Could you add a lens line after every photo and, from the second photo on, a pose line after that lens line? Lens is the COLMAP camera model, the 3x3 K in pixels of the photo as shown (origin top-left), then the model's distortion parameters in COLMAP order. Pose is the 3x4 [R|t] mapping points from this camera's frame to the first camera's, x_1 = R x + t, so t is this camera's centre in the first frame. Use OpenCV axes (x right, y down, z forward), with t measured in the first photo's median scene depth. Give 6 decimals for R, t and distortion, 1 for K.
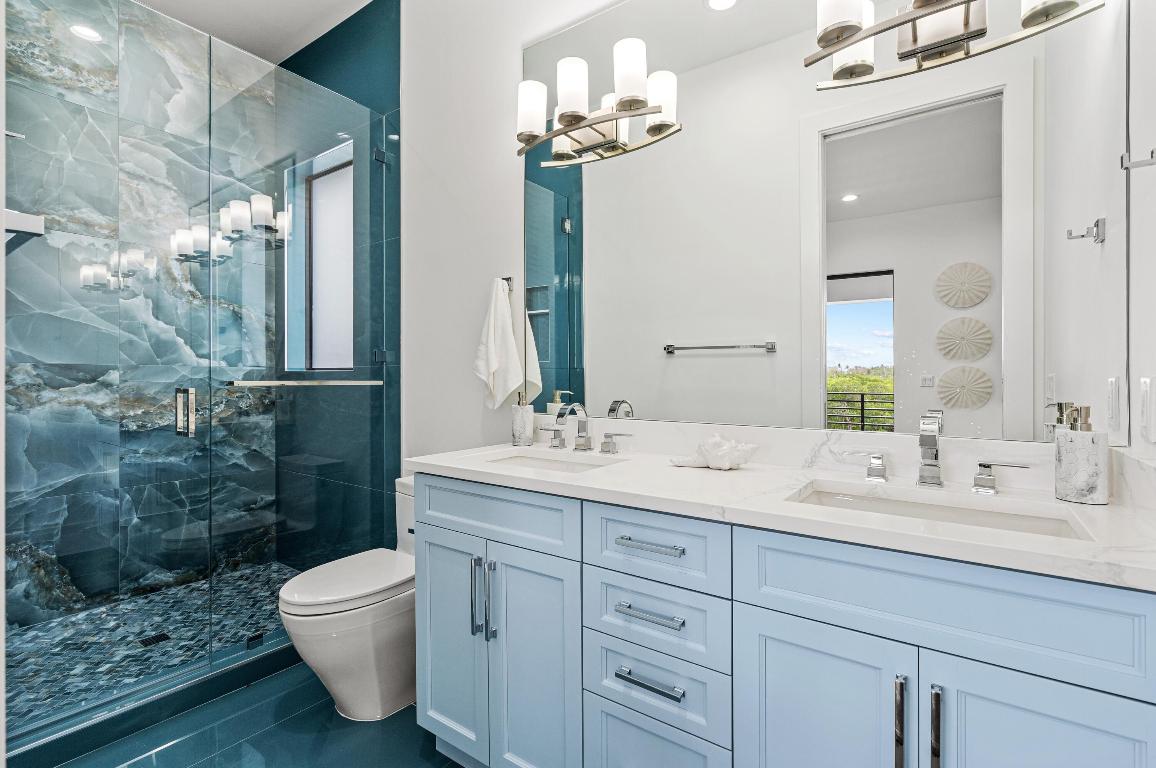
lens RADIAL K [[535.0, 0, 578.0], [0, 535.0, 384.0], [0, 0, 1]] dist [-0.001839, -0.000403]
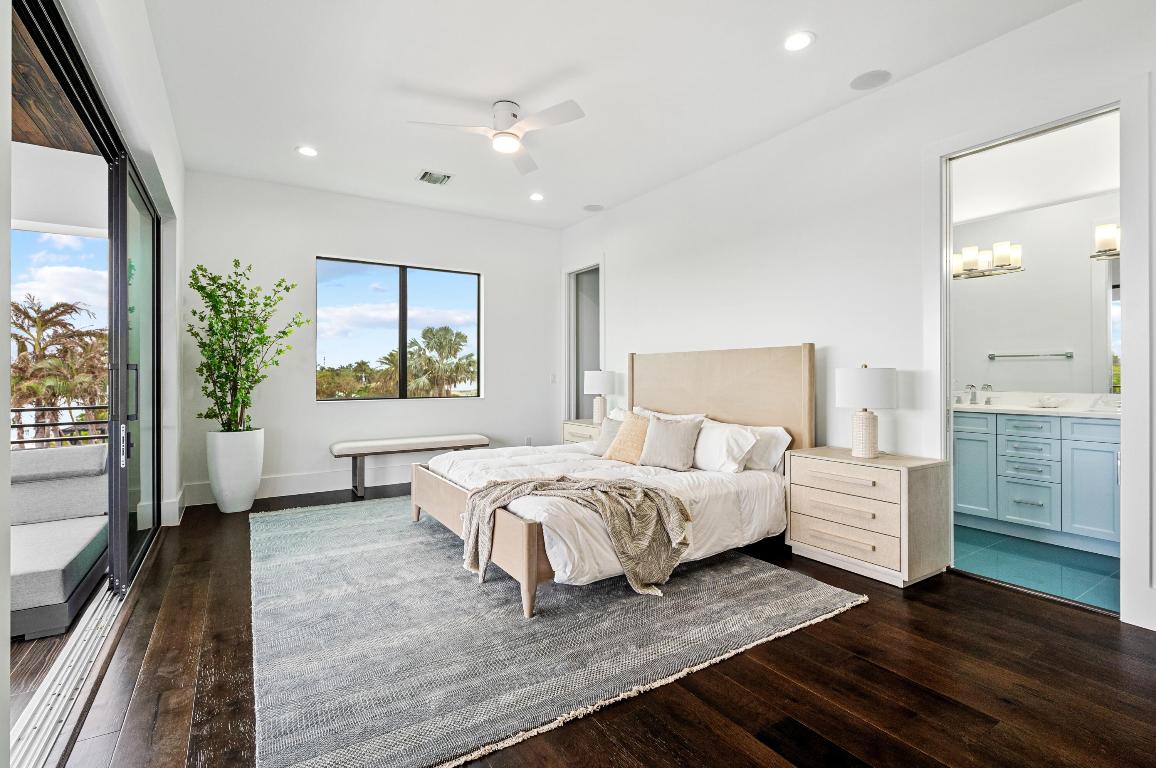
lens RADIAL K [[535.0, 0, 578.0], [0, 535.0, 384.0], [0, 0, 1]] dist [-0.001839, -0.000403]
pose [[0.927460, 0.000654, -0.373922, -0.755249], [0.001164, 0.999989, 0.004635, 0.018155], [0.373921, -0.004734, 0.927449, -1.928356]]
